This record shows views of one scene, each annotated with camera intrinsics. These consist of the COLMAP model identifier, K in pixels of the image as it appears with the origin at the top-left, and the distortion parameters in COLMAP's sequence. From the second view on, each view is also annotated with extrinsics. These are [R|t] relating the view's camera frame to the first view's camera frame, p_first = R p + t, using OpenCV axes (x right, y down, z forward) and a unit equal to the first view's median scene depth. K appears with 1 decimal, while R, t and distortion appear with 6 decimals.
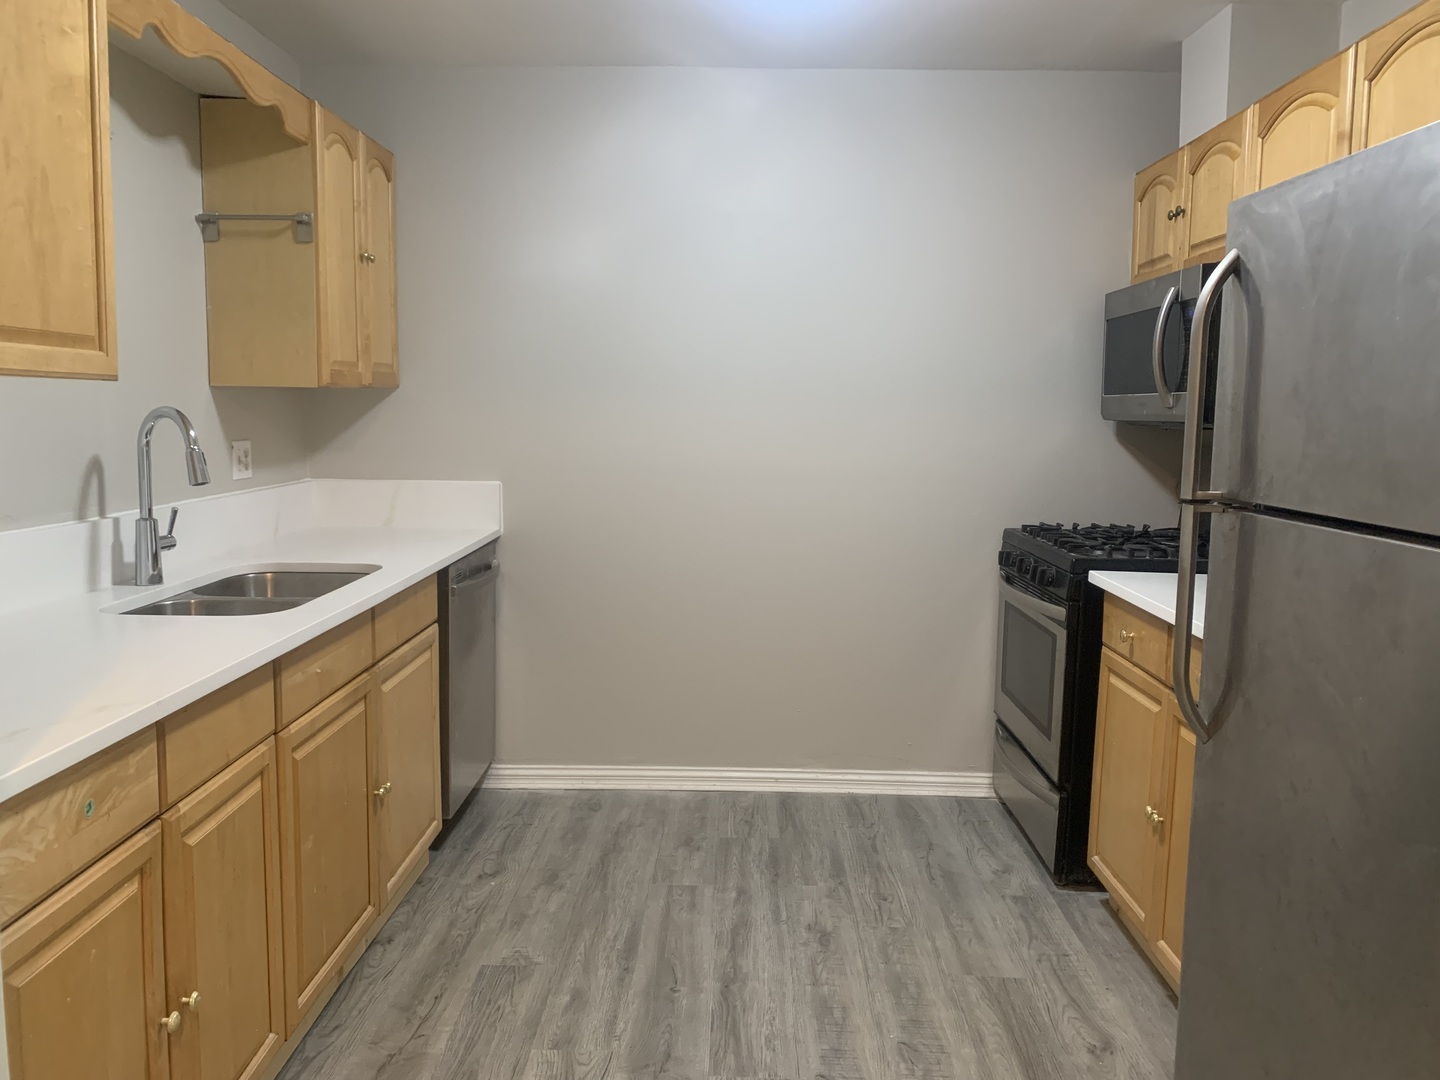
lens RADIAL K [[1112.5, 0, 720.0], [0, 1112.5, 540.0], [0, 0, 1]] dist [0.007353, -0.001507]
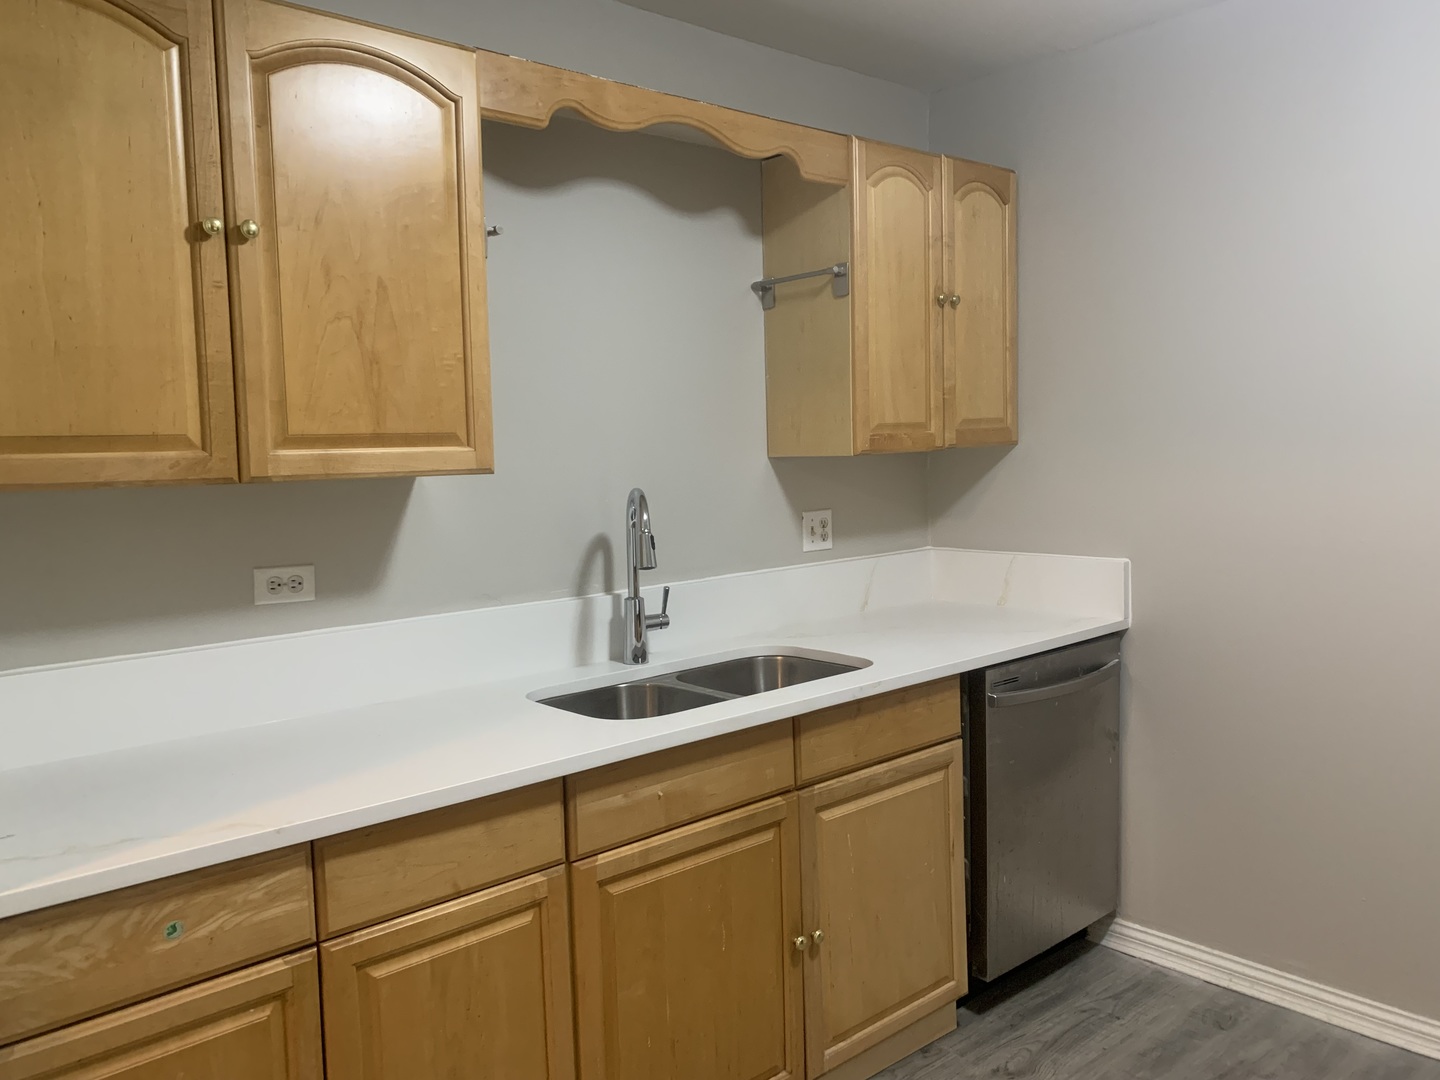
lens RADIAL K [[1101.4, 0, 713.7], [0, 1101.4, 544.4], [0, 0, 1]] dist [0.071582, -0.094156]
pose [[0.669442, 0.036806, -0.741952, 0.218654], [-0.052072, 0.998640, 0.002556, -0.059253], [0.741037, 0.036924, 0.670448, 0.309671]]
